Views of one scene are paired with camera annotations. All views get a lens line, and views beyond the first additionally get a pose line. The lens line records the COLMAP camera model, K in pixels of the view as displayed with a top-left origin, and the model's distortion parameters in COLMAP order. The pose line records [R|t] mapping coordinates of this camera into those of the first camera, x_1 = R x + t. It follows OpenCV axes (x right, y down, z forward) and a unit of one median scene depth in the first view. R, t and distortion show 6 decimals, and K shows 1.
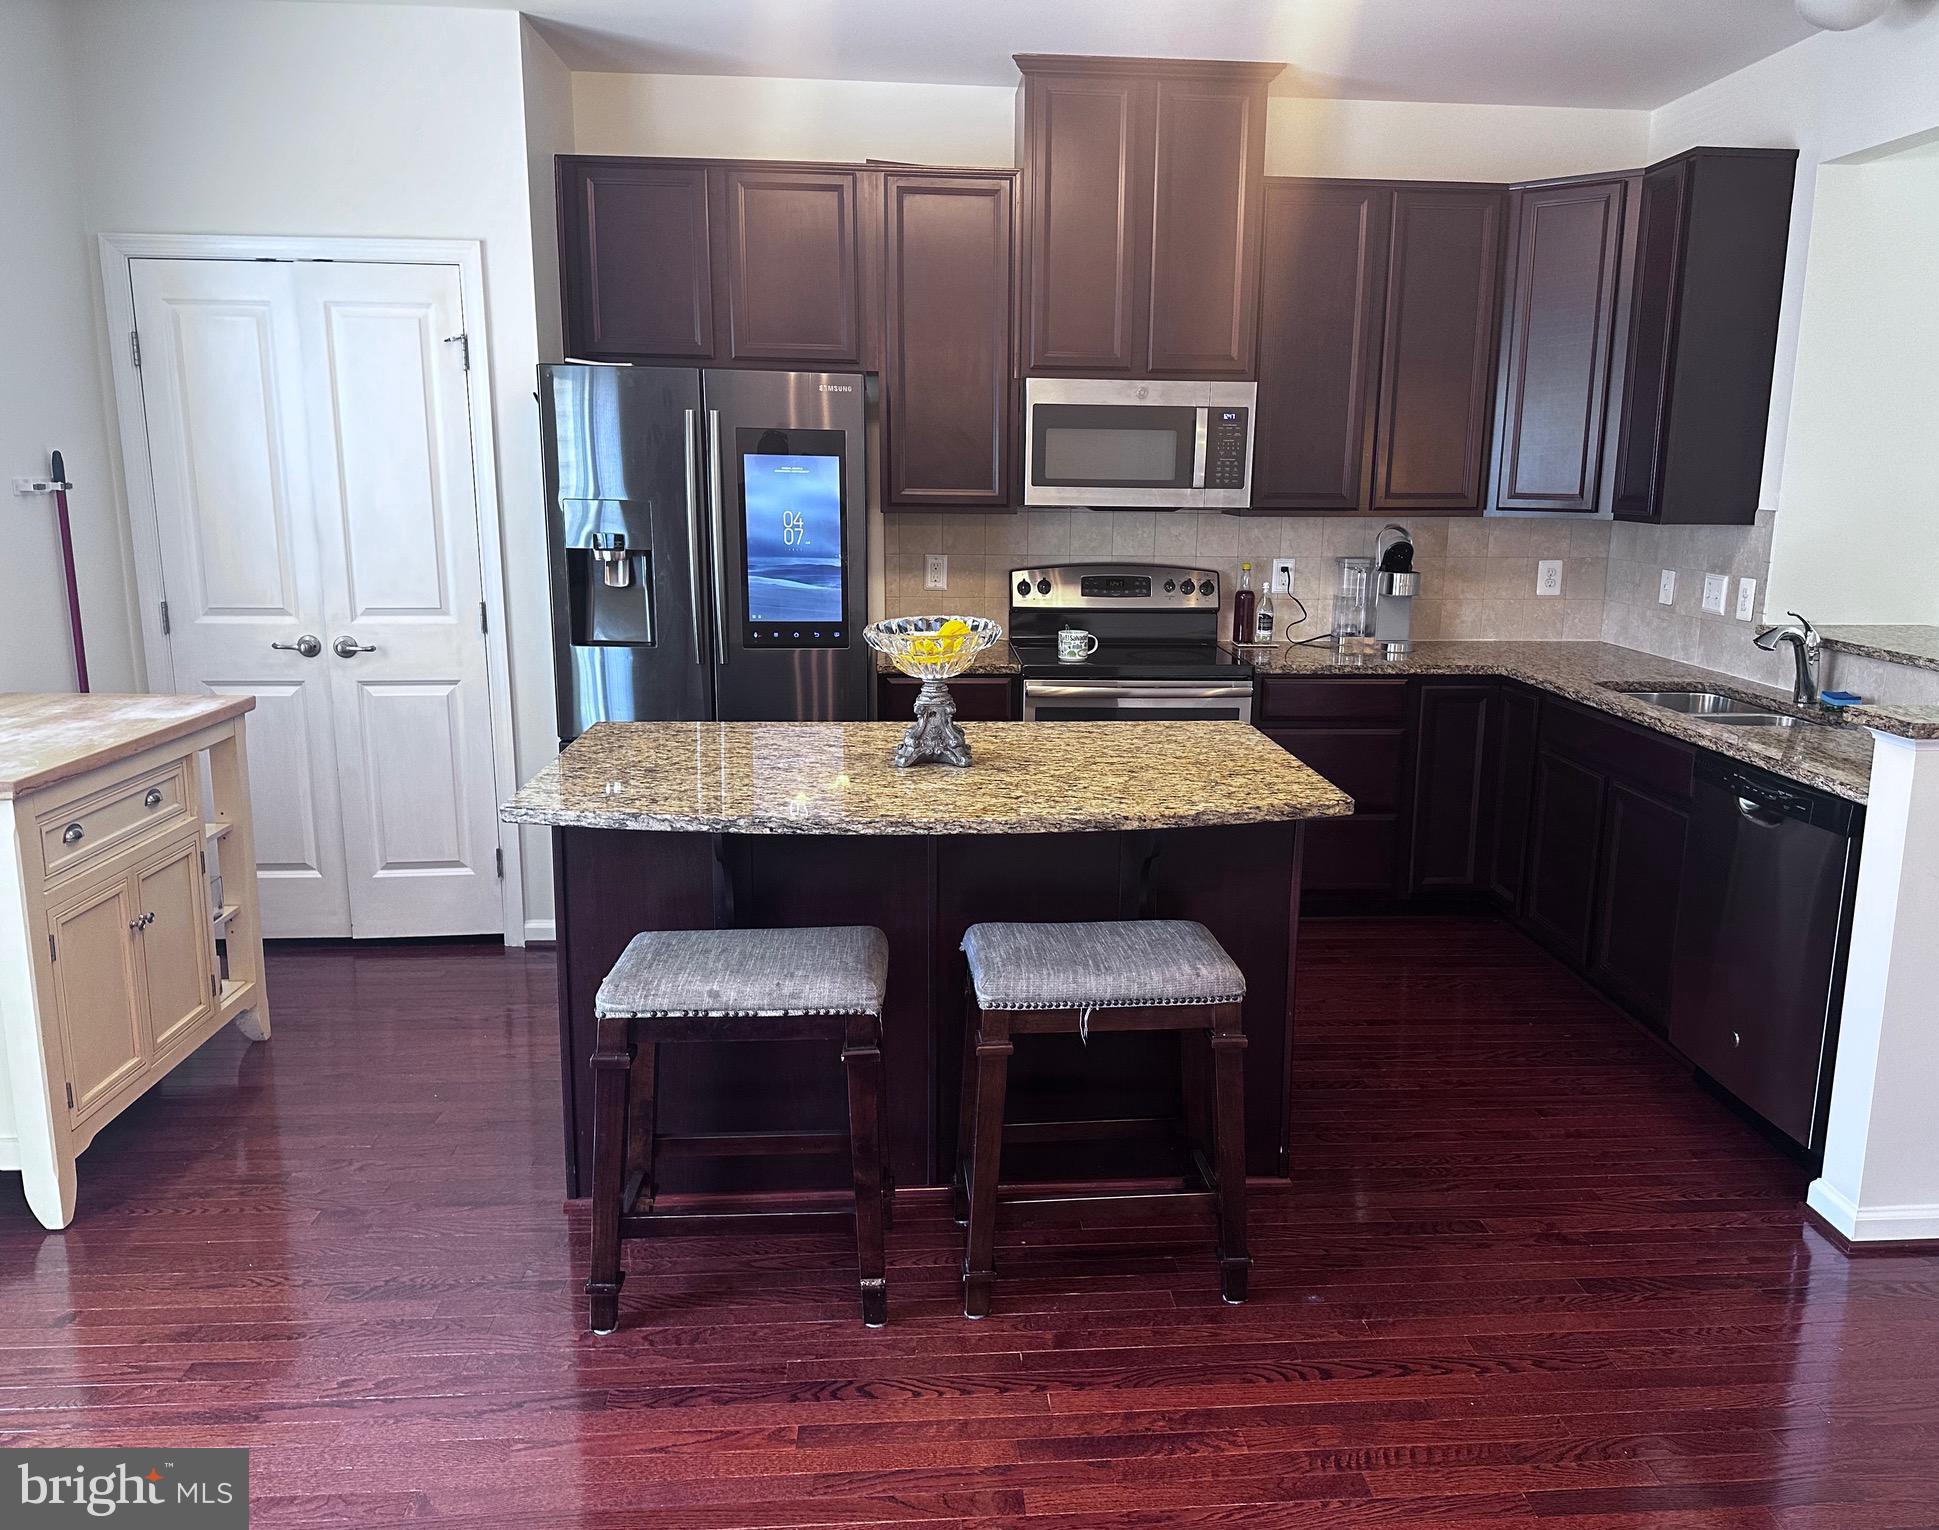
lens RADIAL K [[1431.8, 0, 1006.4], [0, 1431.8, 753.3], [0, 0, 1]] dist [0.107805, -0.145408]
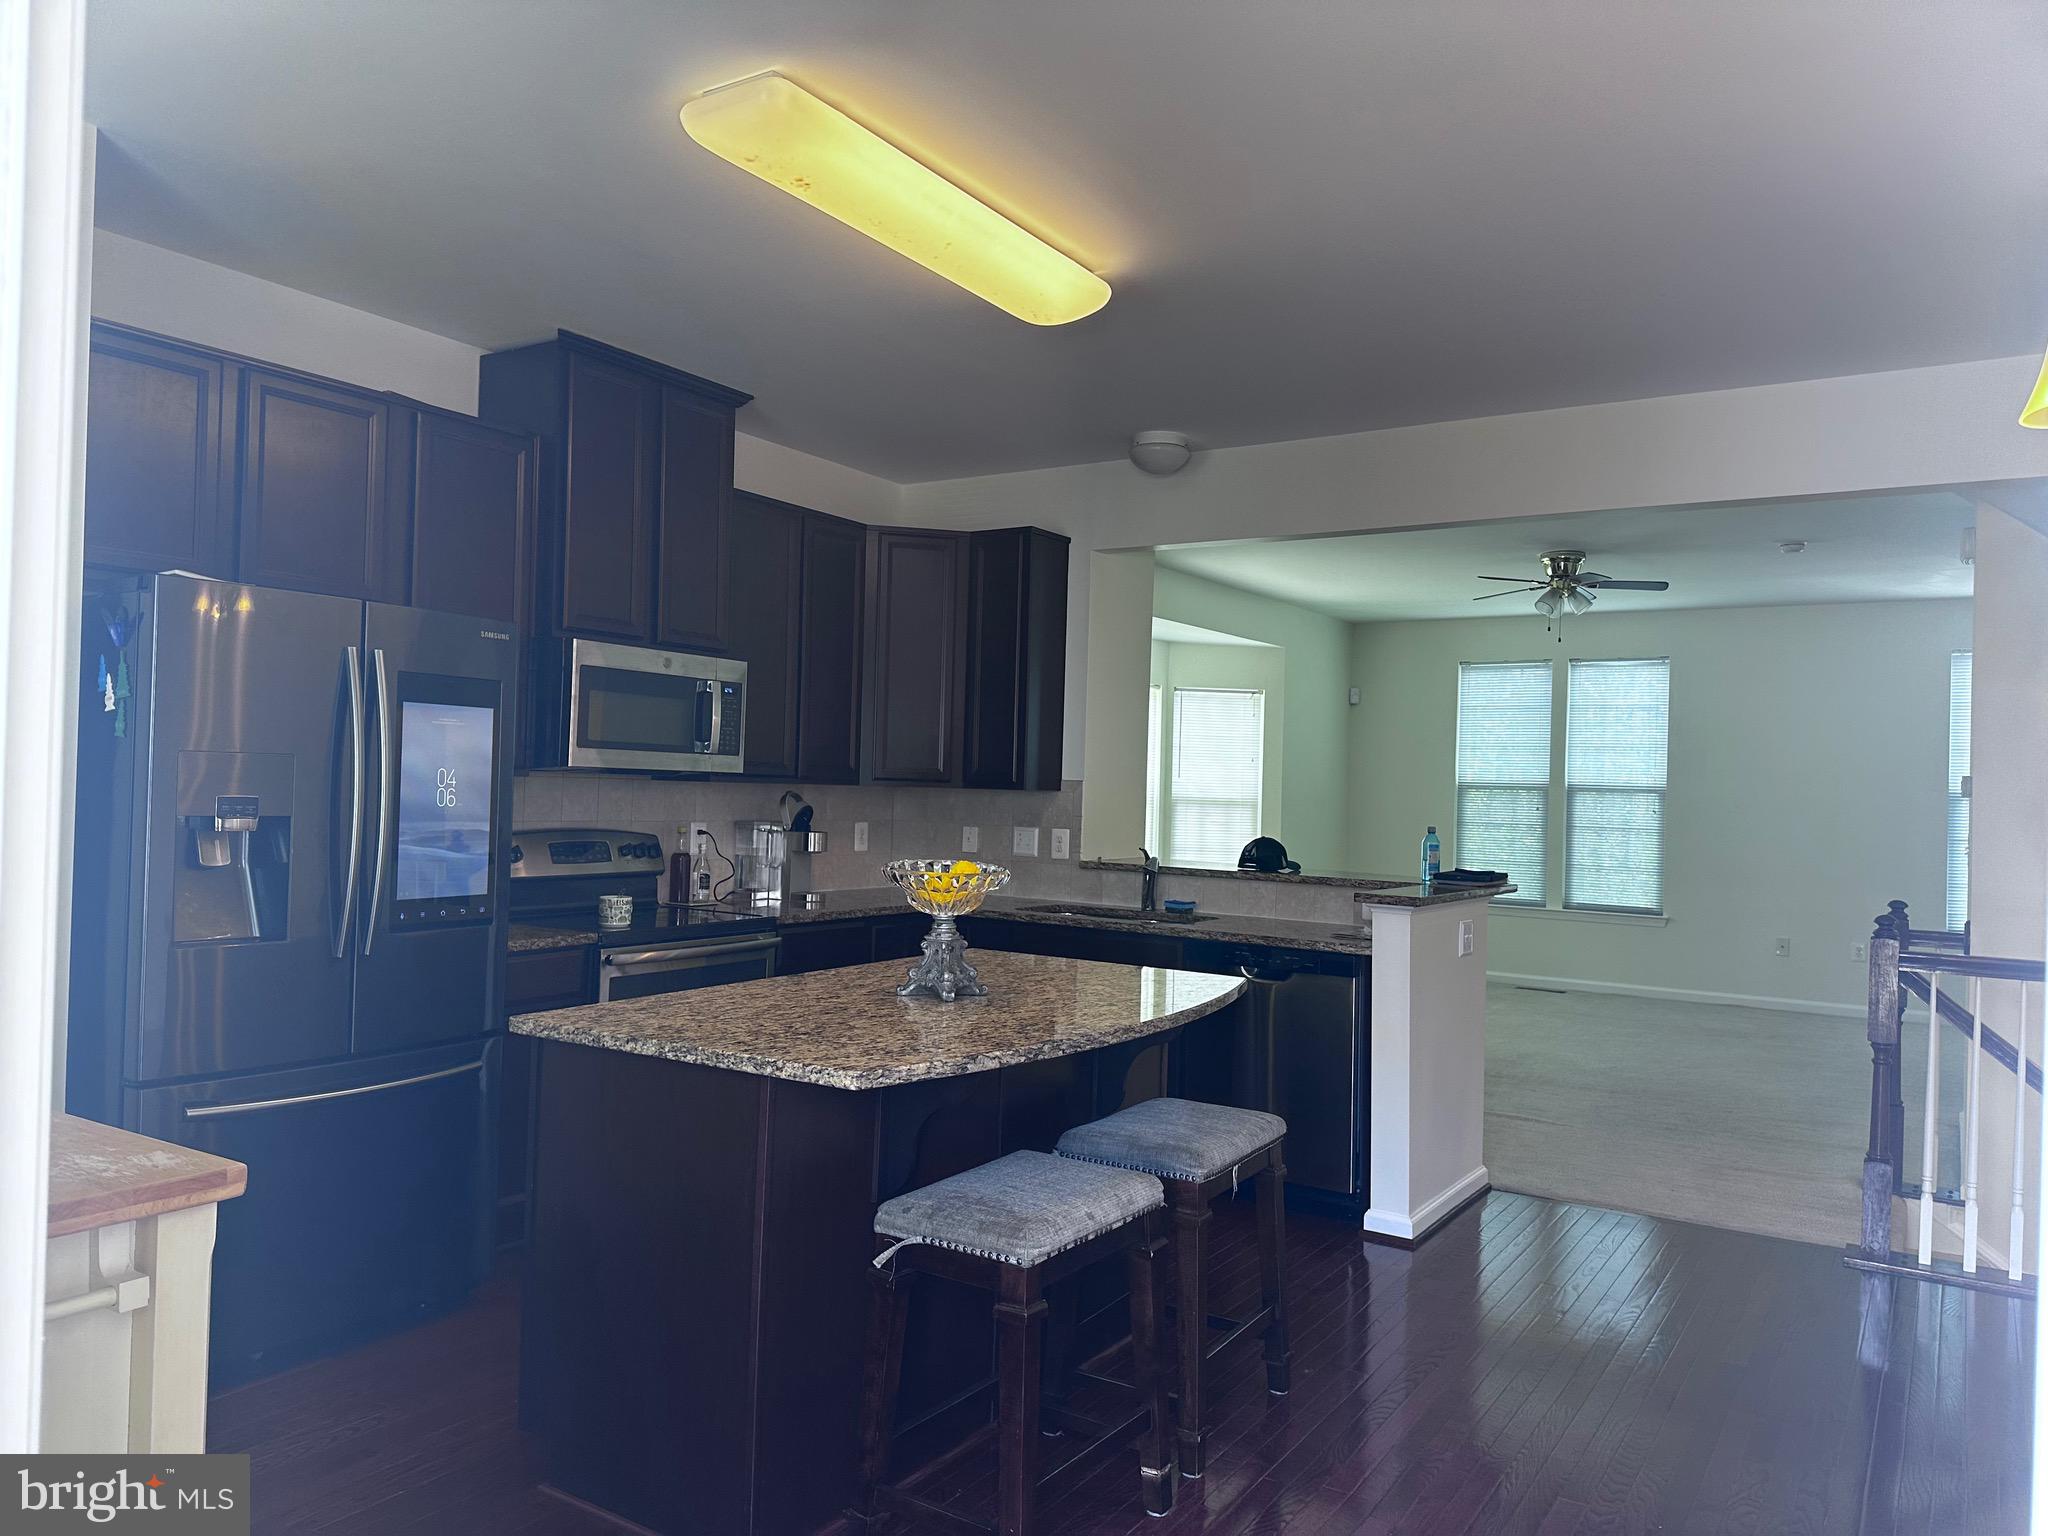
lens RADIAL K [[1439.6, 0, 1024.0], [0, 1439.6, 768.0], [0, 0, 1]] dist [0.125073, -0.000665]
pose [[0.603044, 0.015204, 0.797563, -0.601116], [0.134442, 0.983579, -0.120403, -0.016200], [-0.786297, 0.179834, 0.591098, 0.204521]]
